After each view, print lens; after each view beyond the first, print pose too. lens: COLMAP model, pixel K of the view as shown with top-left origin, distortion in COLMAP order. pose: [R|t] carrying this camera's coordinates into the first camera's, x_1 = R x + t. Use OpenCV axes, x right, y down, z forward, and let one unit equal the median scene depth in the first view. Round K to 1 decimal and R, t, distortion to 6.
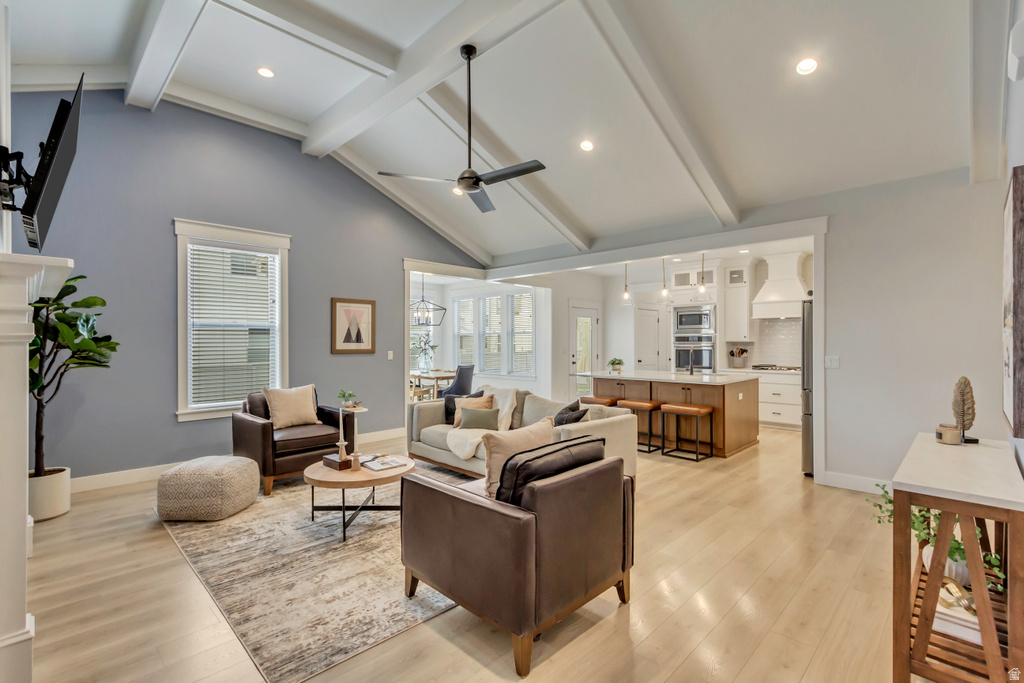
lens RADIAL K [[471.1, 0, 515.0], [0, 471.1, 345.0], [0, 0, 1]] dist [0.012764, -0.003073]
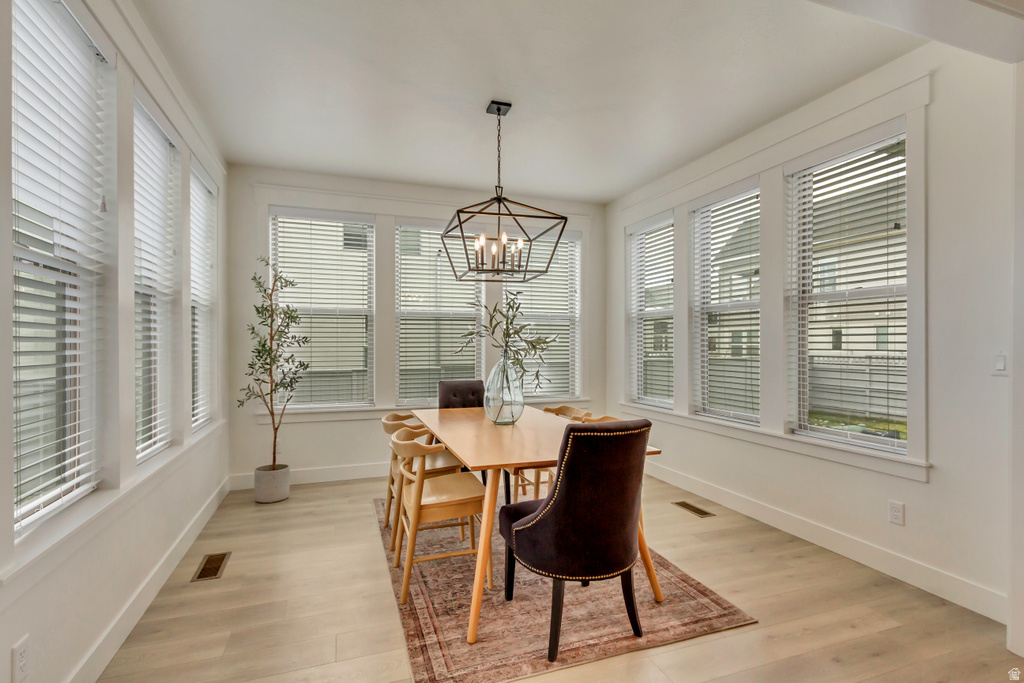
lens RADIAL K [[471.1, 0, 512.8], [0, 471.1, 345.6], [0, 0, 1]] dist [0.012764, -0.003073]
pose [[0.900831, 0.003967, -0.434151, -0.061267], [-0.005395, 0.999983, -0.002056, 0.009324], [0.434136, 0.004194, 0.900838, 0.960368]]
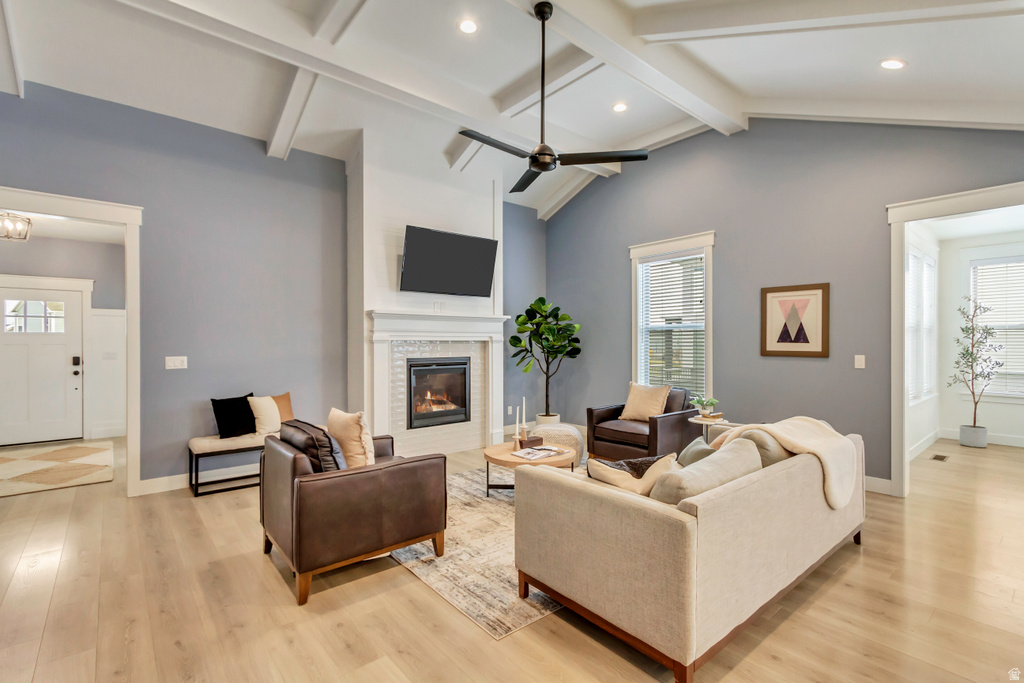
lens RADIAL K [[471.1, 0, 506.0], [0, 471.1, 342.9], [0, 0, 1]] dist [0.012764, -0.003073]
pose [[-0.098141, 0.003051, -0.995168, 0.423584], [-0.004796, 0.999982, 0.003539, -0.004044], [0.995161, 0.005120, -0.098124, 0.547421]]
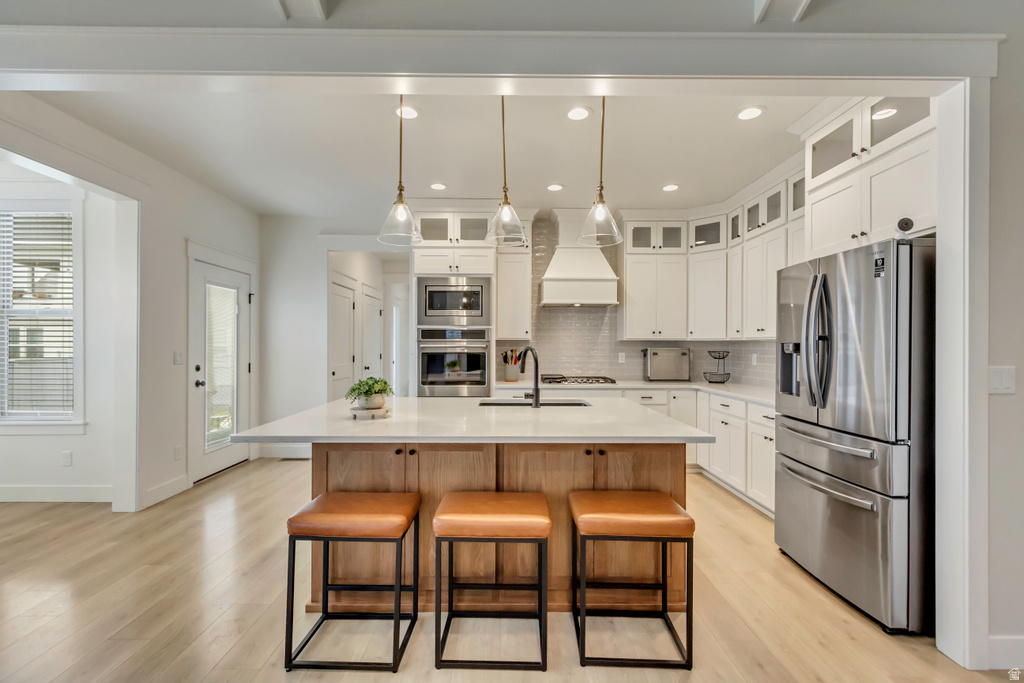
lens RADIAL K [[471.1, 0, 507.4], [0, 471.1, 344.2], [0, 0, 1]] dist [0.012764, -0.003073]
pose [[0.718099, 0.006257, 0.695913, 0.029381], [-0.001551, 0.999971, -0.007390, 0.004473], [-0.695939, 0.004228, 0.718089, 0.654894]]
